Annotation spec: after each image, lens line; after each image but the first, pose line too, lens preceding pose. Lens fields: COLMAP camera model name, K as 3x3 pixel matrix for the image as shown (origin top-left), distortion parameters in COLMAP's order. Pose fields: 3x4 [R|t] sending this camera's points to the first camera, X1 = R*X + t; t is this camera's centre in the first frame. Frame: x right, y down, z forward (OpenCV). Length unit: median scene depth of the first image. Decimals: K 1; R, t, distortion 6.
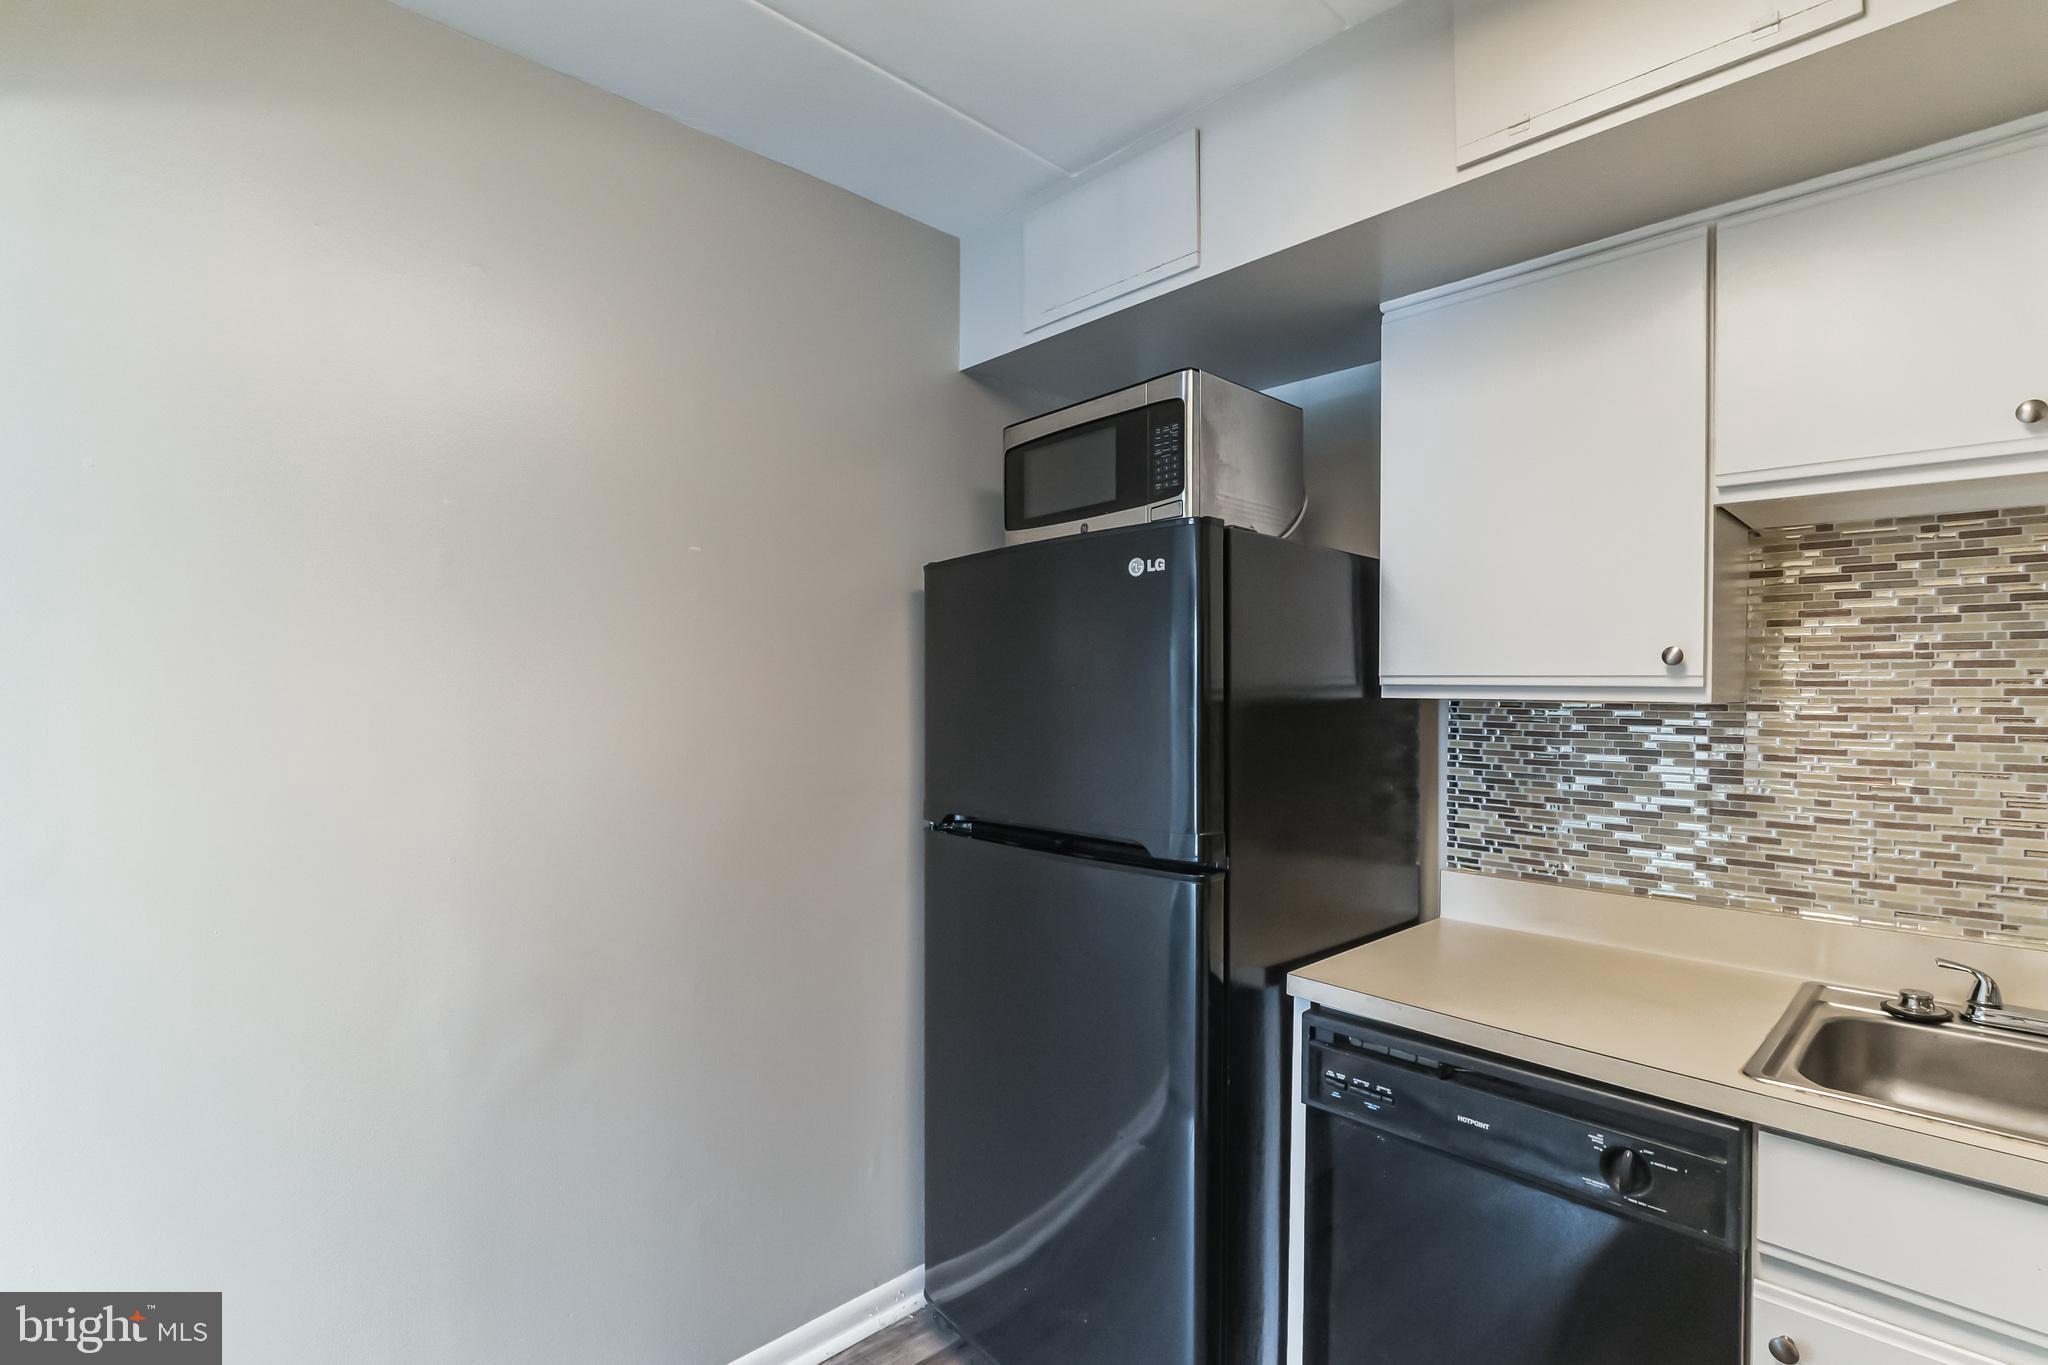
lens RADIAL K [[946.9, 0, 1020.1], [0, 946.9, 689.0], [0, 0, 1]] dist [-0.030915, 0.006020]
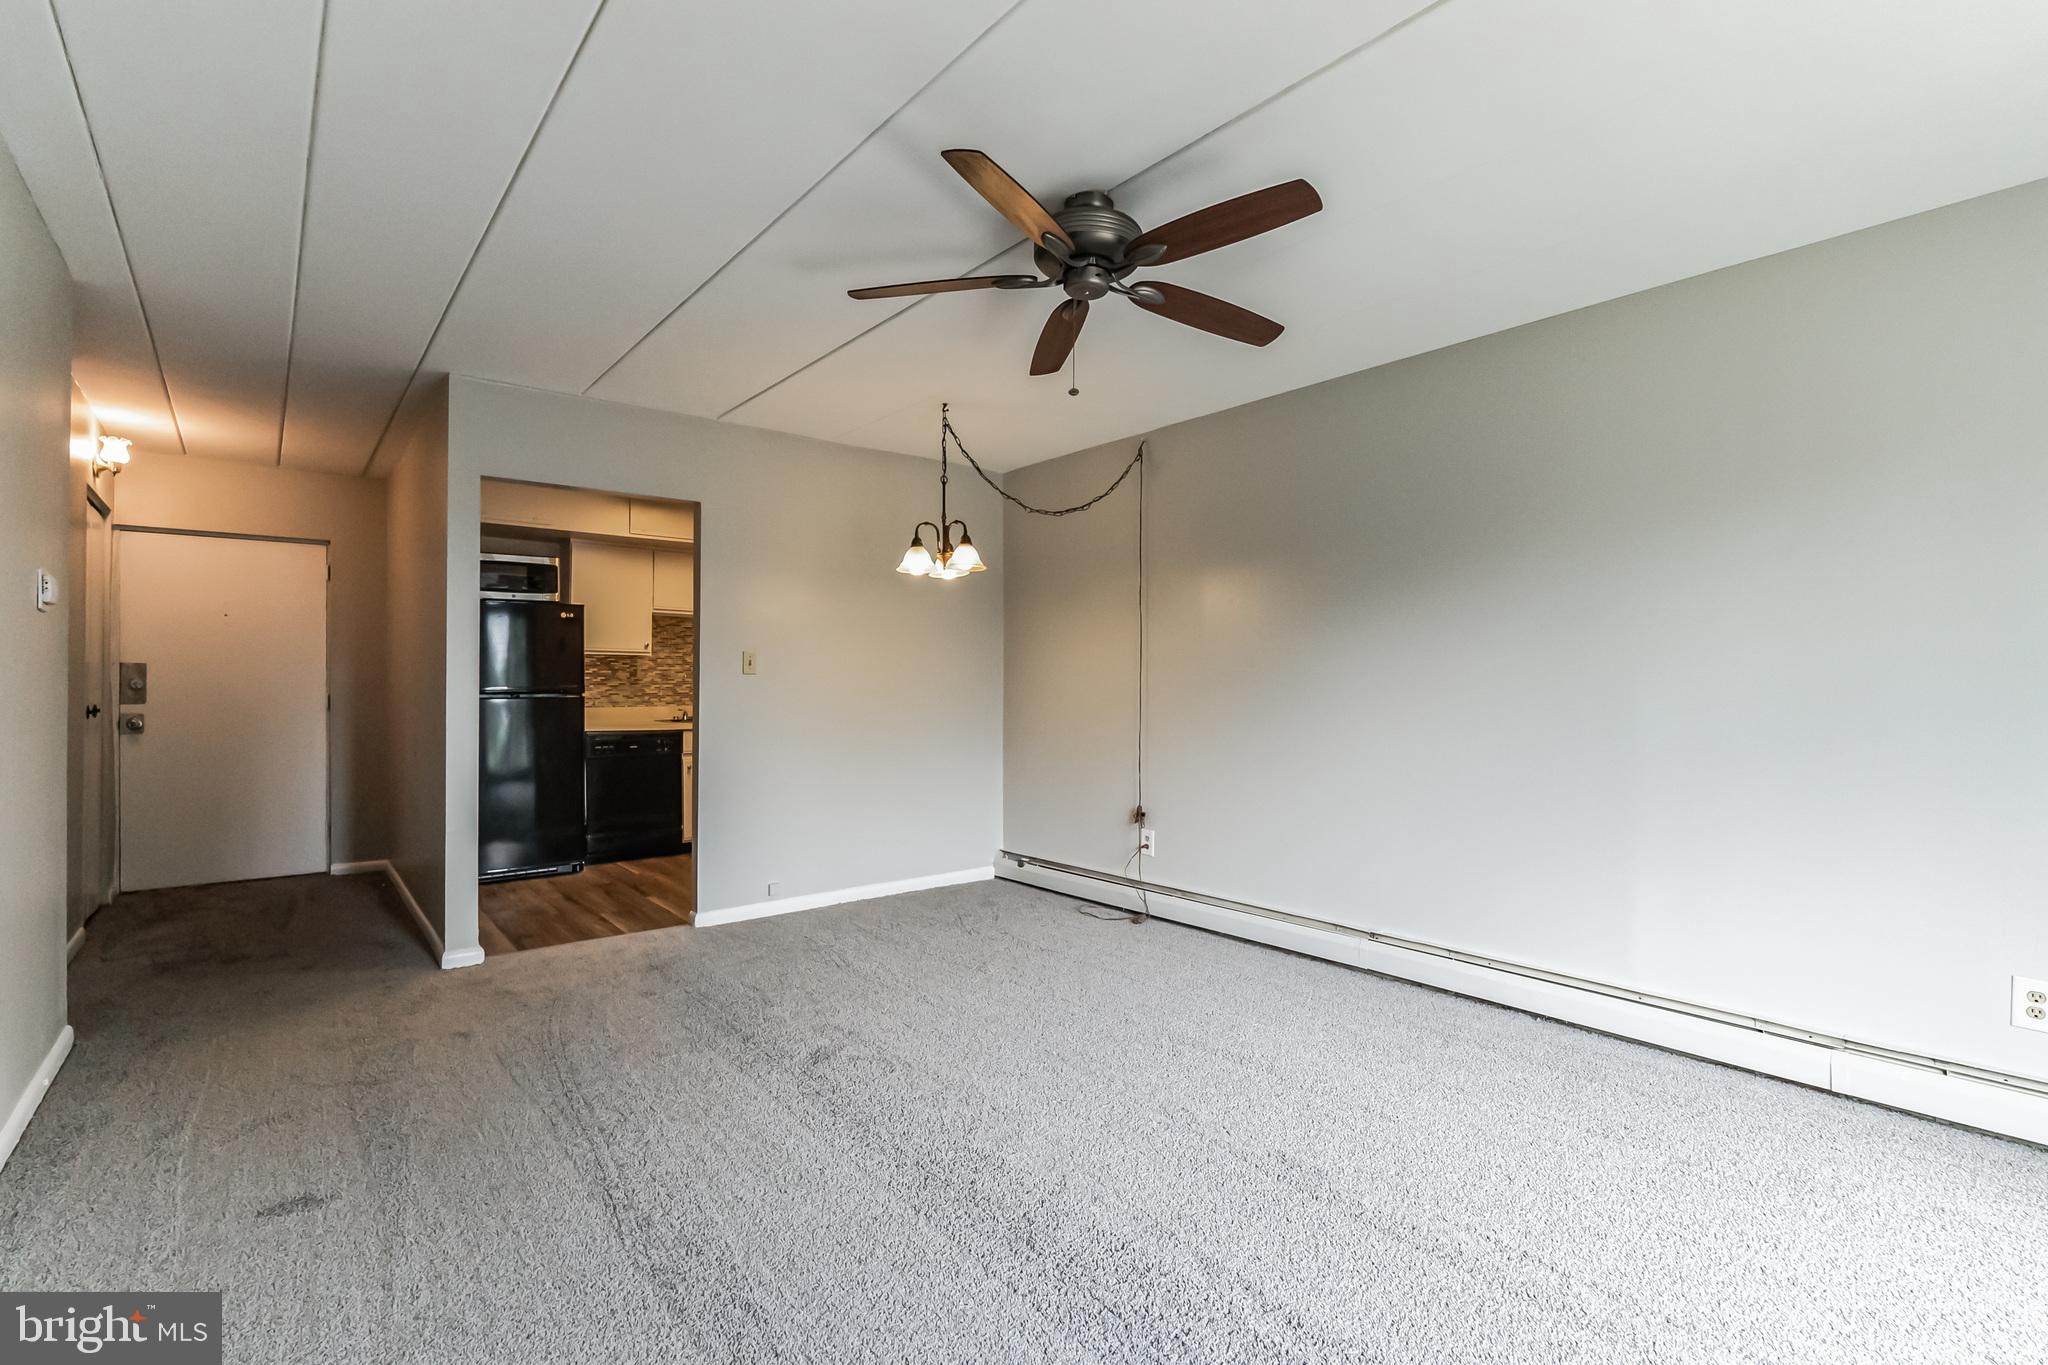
lens RADIAL K [[944.6, 0, 1024.0], [0, 944.6, 682.5], [0, 0, 1]] dist [-0.000352, -0.000305]
pose [[0.075348, -0.003813, 0.997150, -3.231088], [0.000315, 0.999993, 0.003800, 0.112836], [-0.997157, 0.000028, 0.075349, -1.009834]]
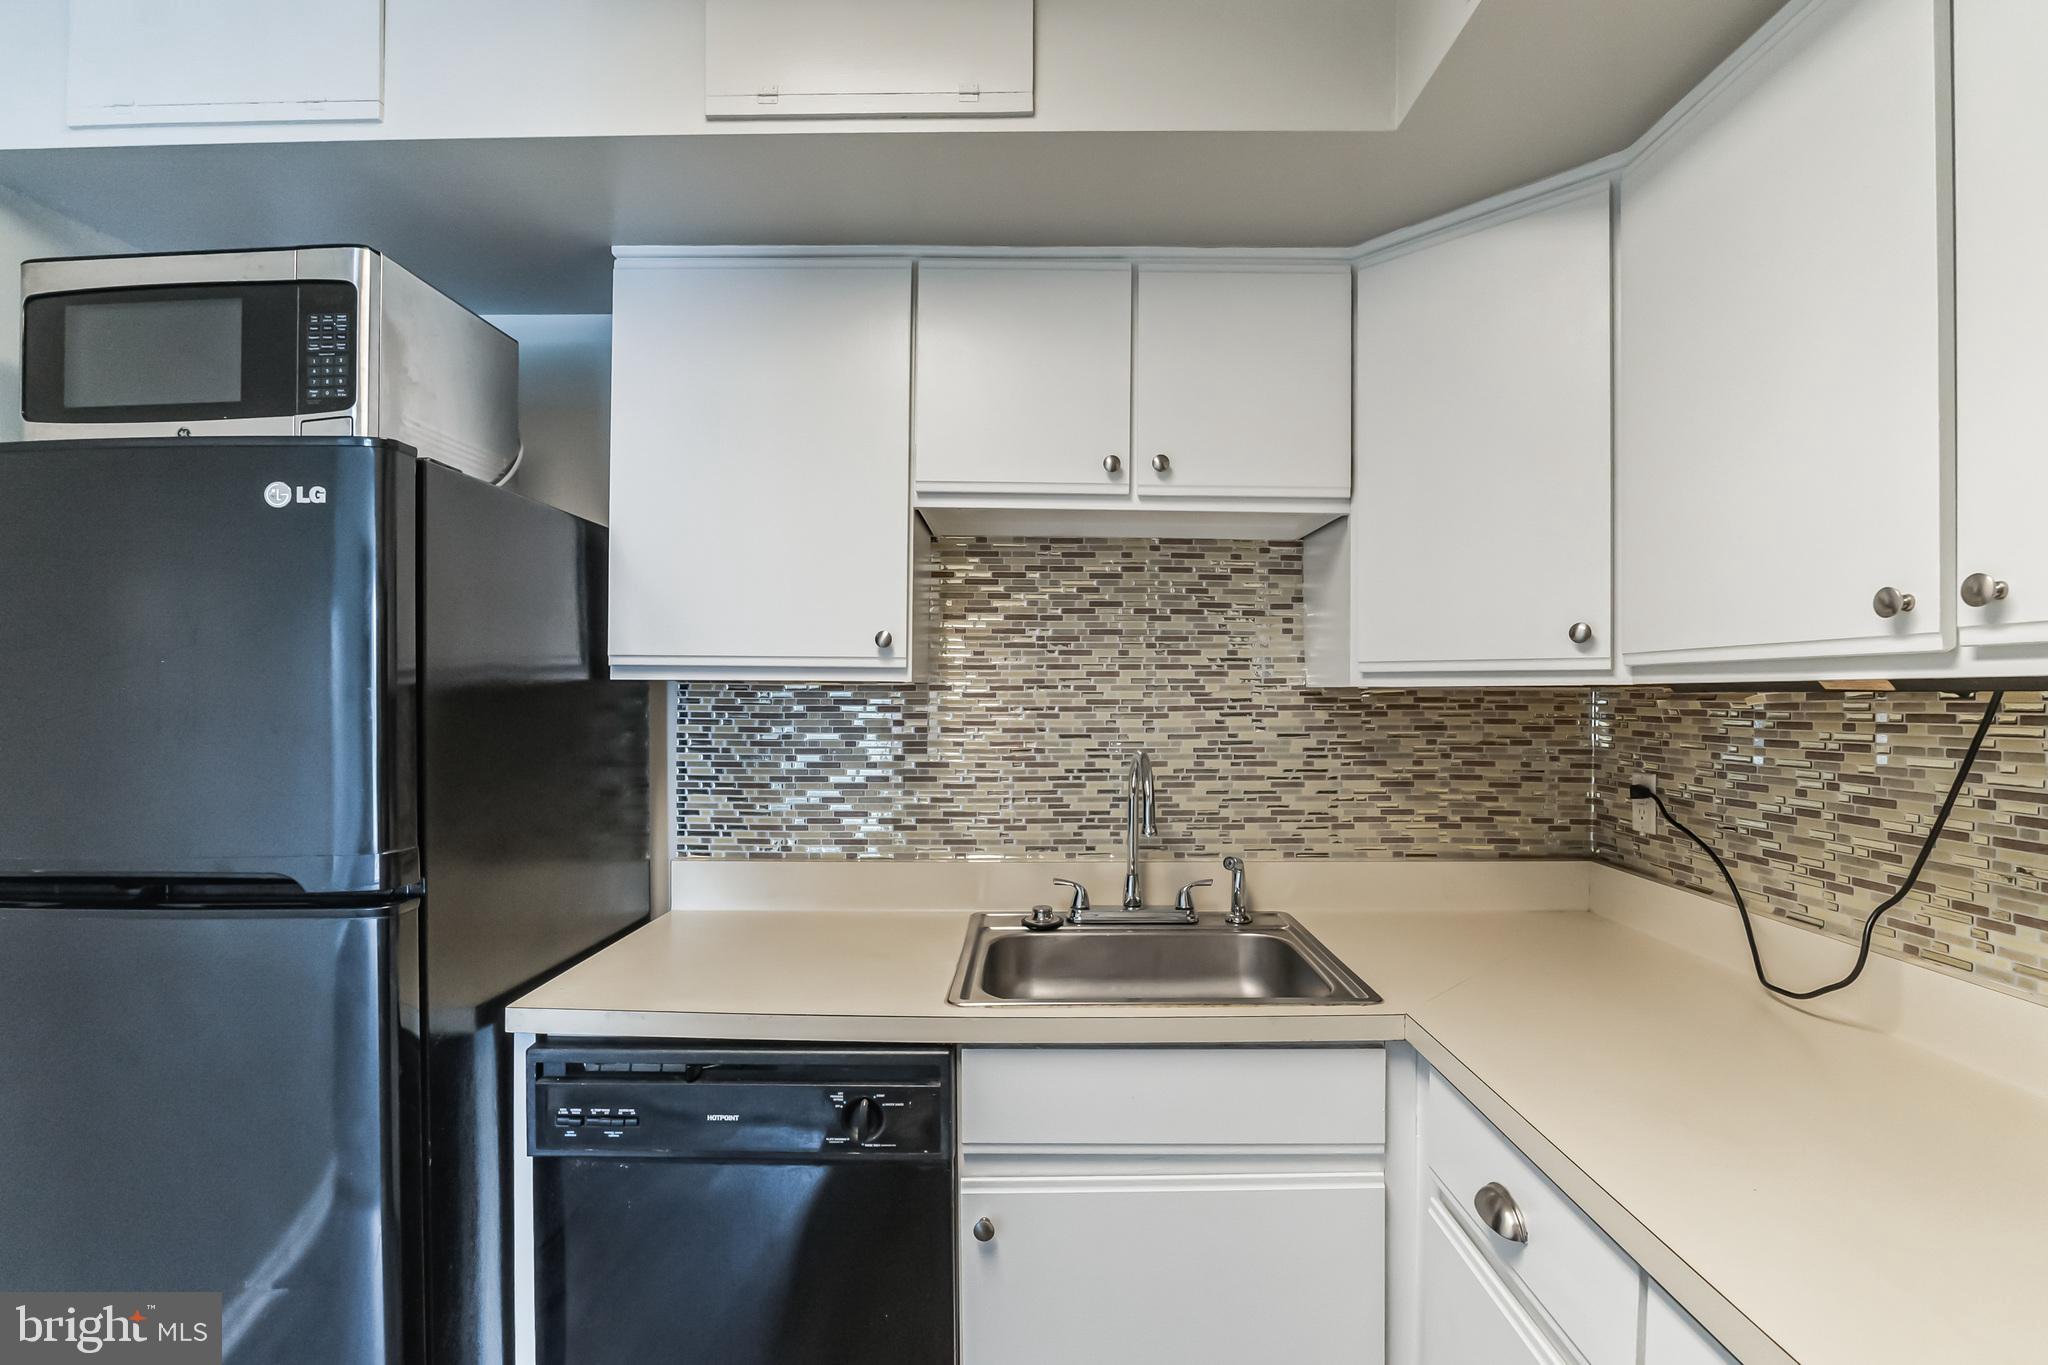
lens RADIAL K [[946.9, 0, 1020.1], [0, 946.9, 689.0], [0, 0, 1]] dist [-0.030915, 0.006020]
pose [[0.693233, -0.004271, 0.720701, 0.003292], [0.001377, 0.999988, 0.004601, 0.016203], [-0.720713, -0.002197, 0.693231, 0.093878]]
